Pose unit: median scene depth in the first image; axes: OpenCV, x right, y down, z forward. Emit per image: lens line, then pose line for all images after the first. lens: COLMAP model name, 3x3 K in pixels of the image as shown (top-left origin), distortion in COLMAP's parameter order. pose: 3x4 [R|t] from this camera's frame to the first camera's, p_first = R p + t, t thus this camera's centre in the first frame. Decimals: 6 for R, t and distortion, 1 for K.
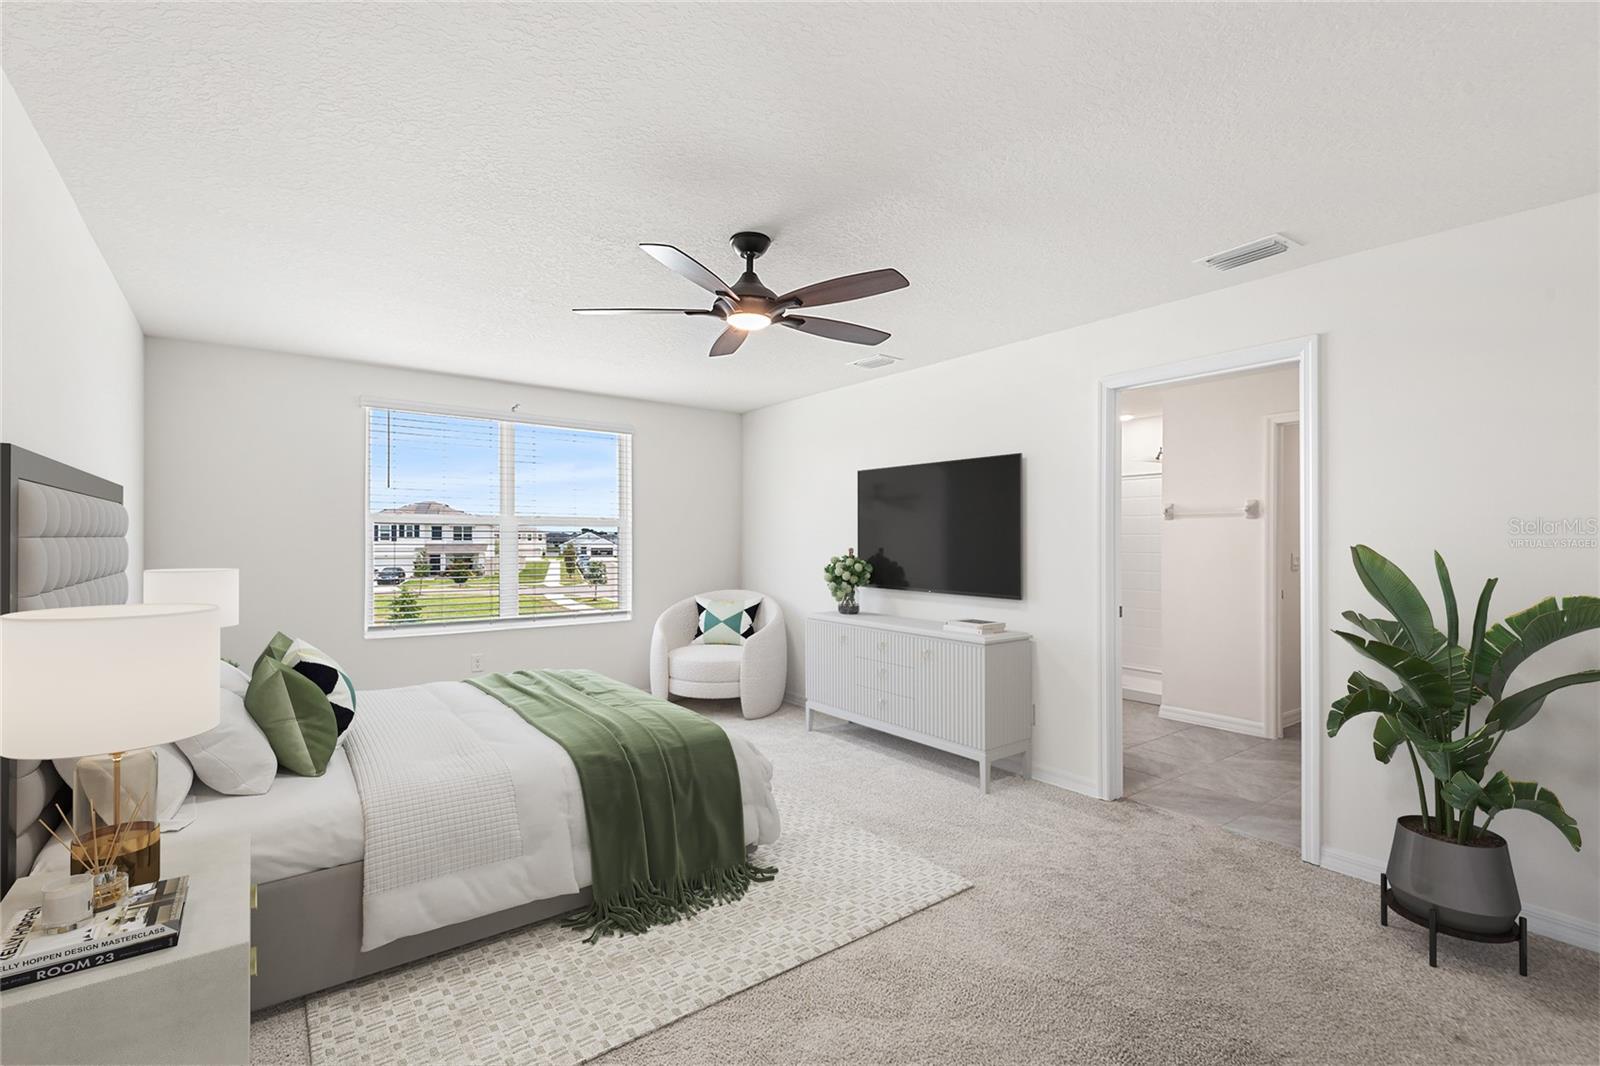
lens RADIAL K [[724.7, 0, 797.8], [0, 724.7, 536.8], [0, 0, 1]] dist [0.001376, -0.005285]
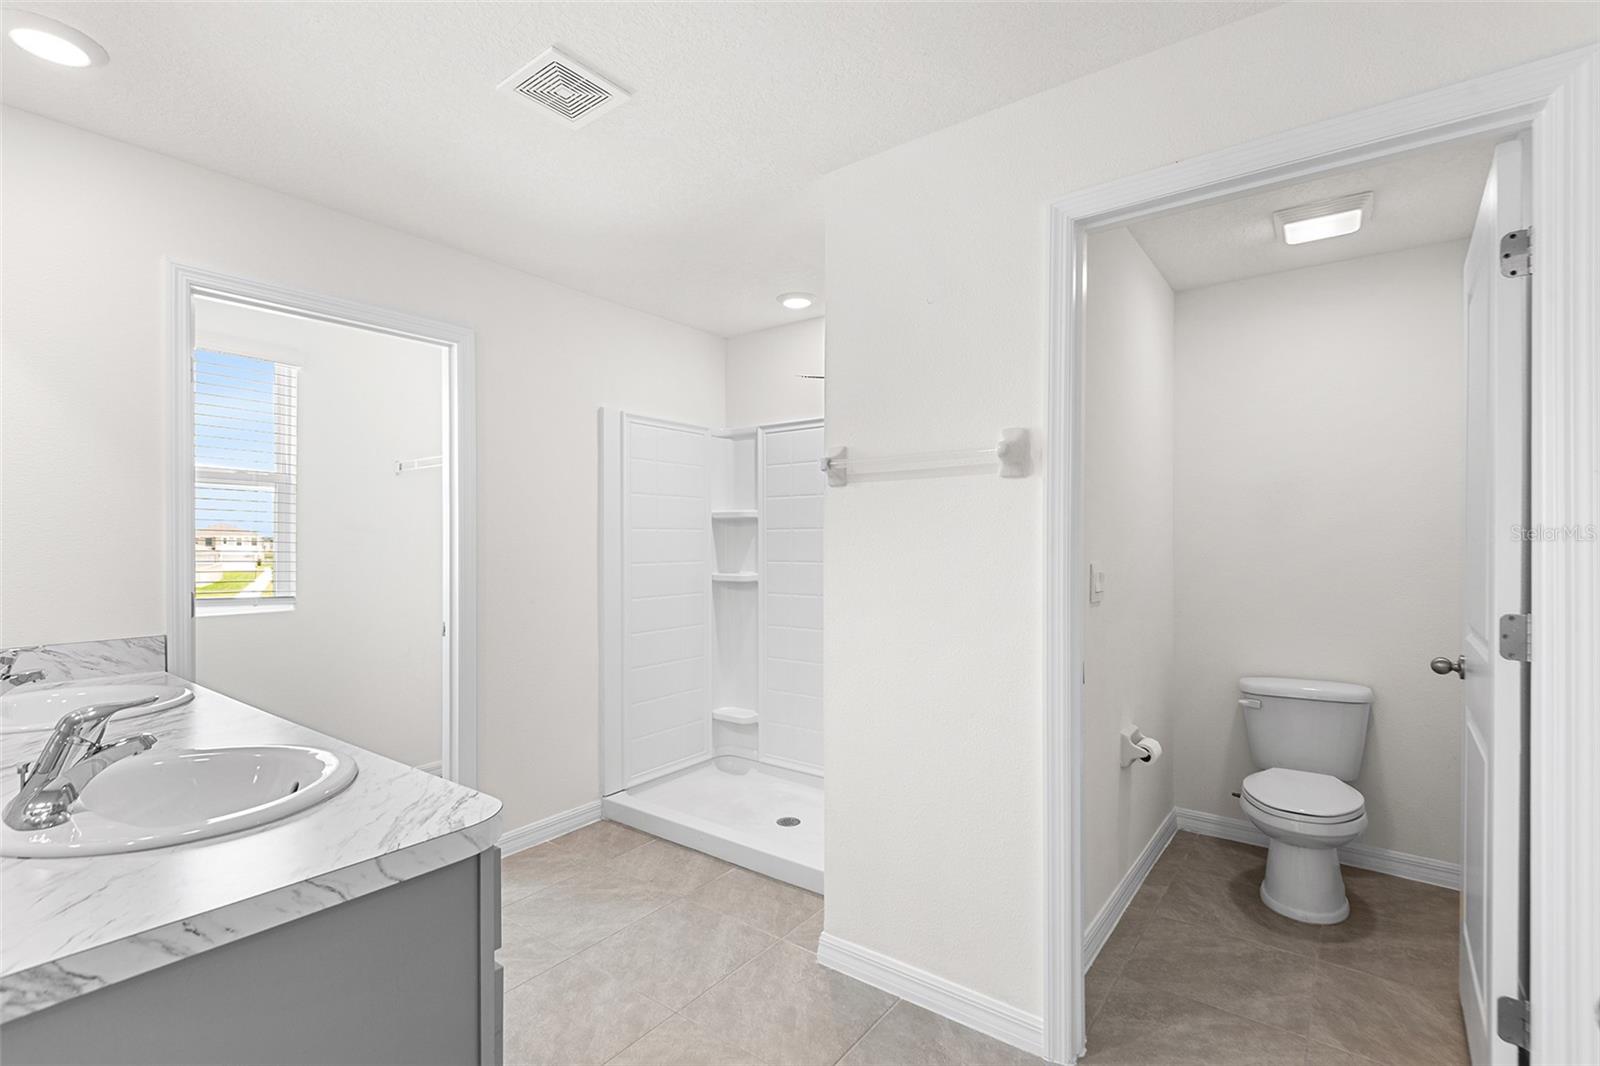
lens RADIAL K [[724.7, 0, 802.6], [0, 724.7, 535.3], [0, 0, 1]] dist [0.001376, -0.005285]
pose [[0.965743, -0.001543, 0.259496, 0.421216], [0.000653, 0.999994, 0.003513, 0.003740], [-0.259500, -0.003223, 0.965738, 0.662312]]
